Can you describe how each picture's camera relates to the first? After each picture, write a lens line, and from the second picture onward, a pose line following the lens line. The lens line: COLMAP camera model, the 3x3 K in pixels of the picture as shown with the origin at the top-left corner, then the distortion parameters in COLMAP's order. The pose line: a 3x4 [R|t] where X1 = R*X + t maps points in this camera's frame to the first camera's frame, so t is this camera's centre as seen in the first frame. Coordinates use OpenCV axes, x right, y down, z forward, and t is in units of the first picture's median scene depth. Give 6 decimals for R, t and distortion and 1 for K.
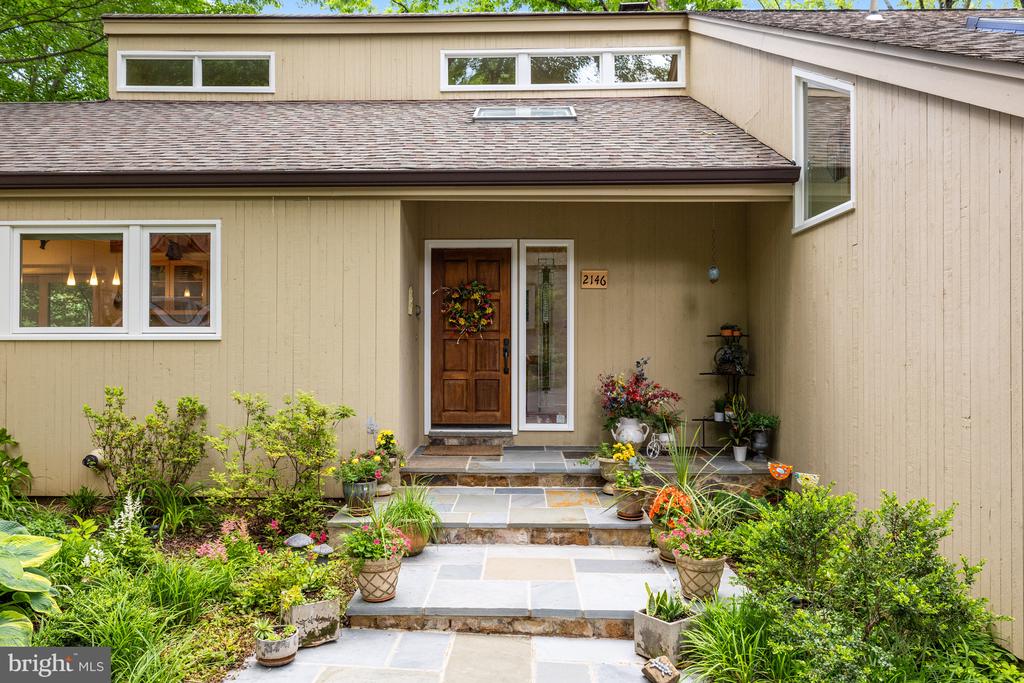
lens RADIAL K [[691.3, 0, 508.0], [0, 691.3, 342.4], [0, 0, 1]] dist [-0.000398, -0.001210]
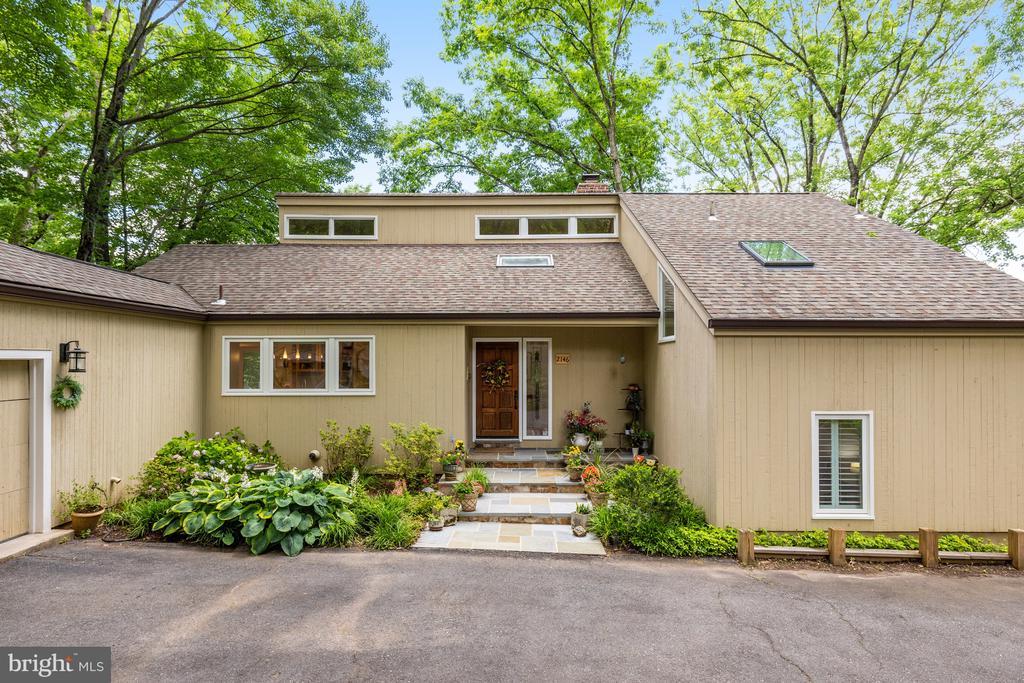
lens RADIAL K [[593.7, 0, 513.3], [0, 593.7, 347.2], [0, 0, 1]] dist [0.005776, -0.000121]
pose [[0.999916, -0.001262, 0.012914, -0.036319], [0.001496, 0.999835, -0.018094, -0.110643], [-0.012889, 0.018112, 0.999753, -0.726041]]
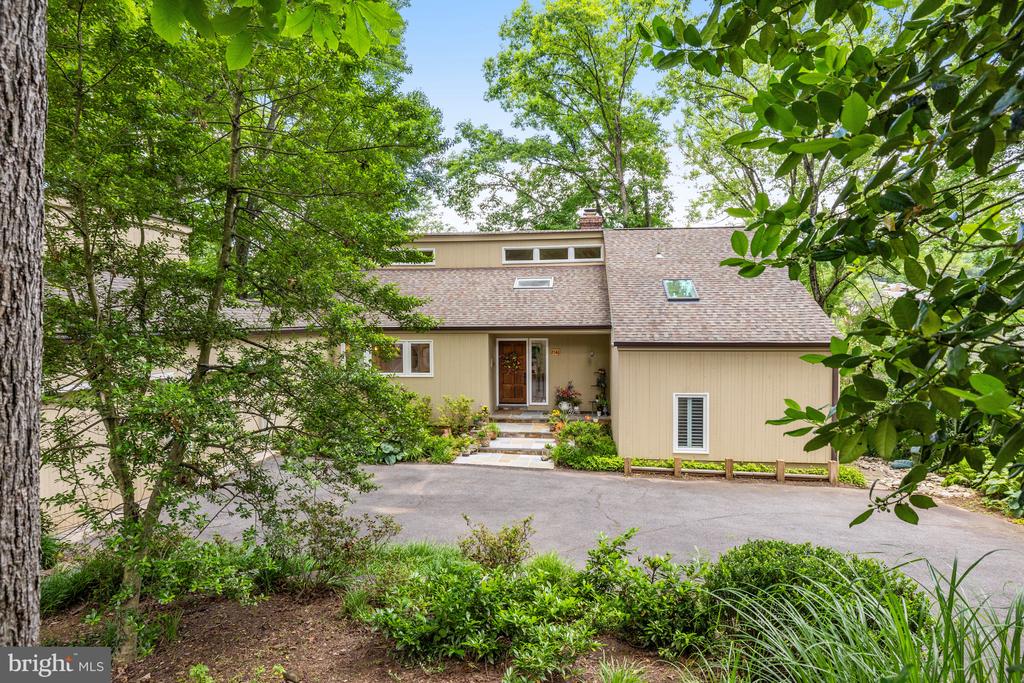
lens RADIAL K [[593.7, 0, 515.4], [0, 593.7, 337.0], [0, 0, 1]] dist [0.005776, -0.000121]
pose [[0.995771, -0.003399, -0.091802, 0.218422], [0.006584, 0.999386, 0.034413, -0.281443], [0.091629, -0.034872, 0.995182, -1.702199]]
